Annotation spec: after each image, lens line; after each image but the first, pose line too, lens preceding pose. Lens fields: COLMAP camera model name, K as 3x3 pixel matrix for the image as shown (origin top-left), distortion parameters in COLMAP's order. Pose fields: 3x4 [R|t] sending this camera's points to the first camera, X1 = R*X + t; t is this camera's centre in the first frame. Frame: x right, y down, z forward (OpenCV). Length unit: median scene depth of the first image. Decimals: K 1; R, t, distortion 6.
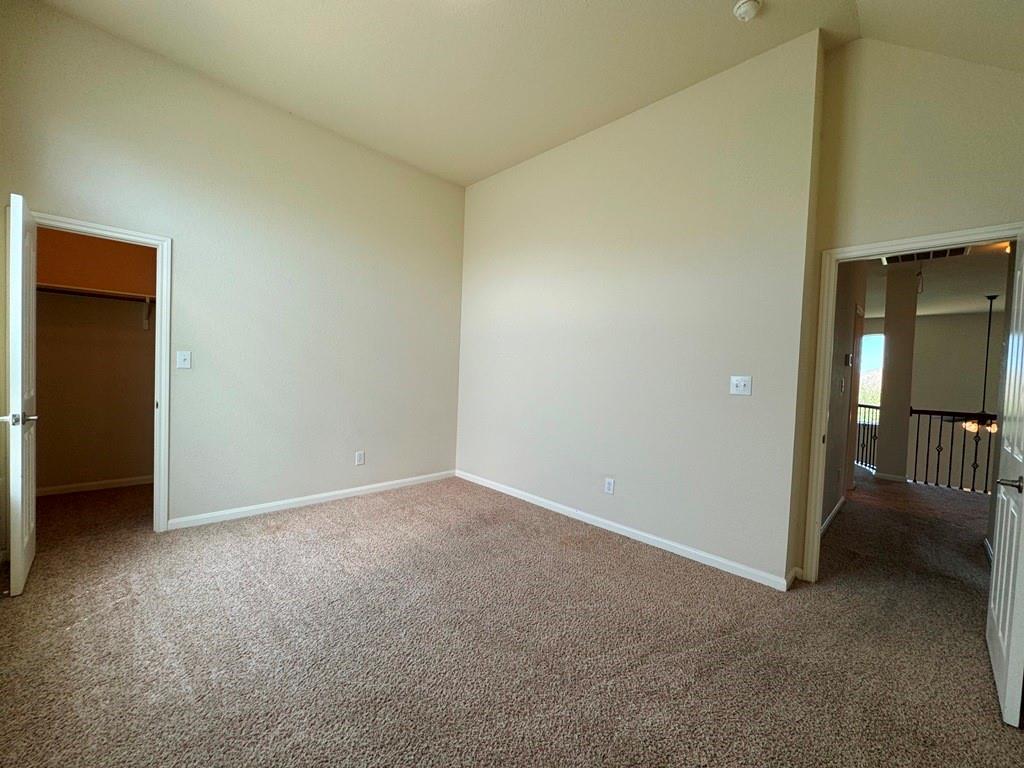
lens RADIAL K [[406.9, 0, 507.2], [0, 406.9, 388.9], [0, 0, 1]] dist [0.000231, -0.000319]
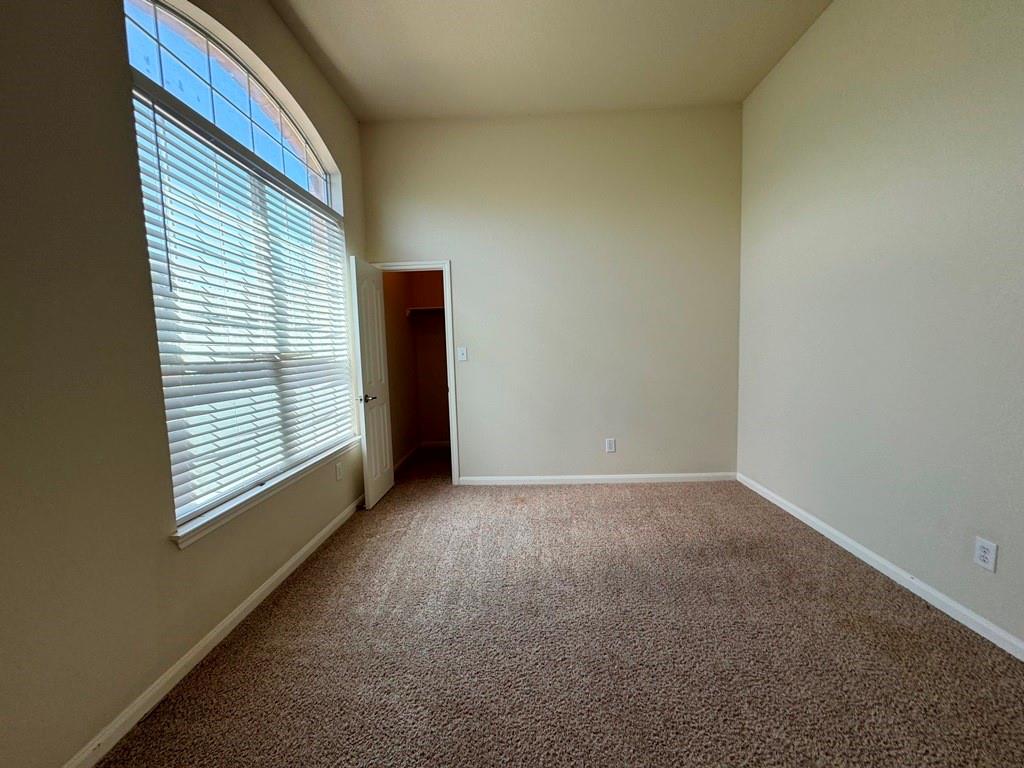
lens RADIAL K [[406.9, 0, 511.2], [0, 406.9, 385.6], [0, 0, 1]] dist [0.000231, -0.000319]
pose [[0.689604, 0.004980, -0.724169, 0.225579], [0.024497, 0.999244, 0.030199, -0.006751], [0.723772, -0.038566, 0.688960, 0.228645]]
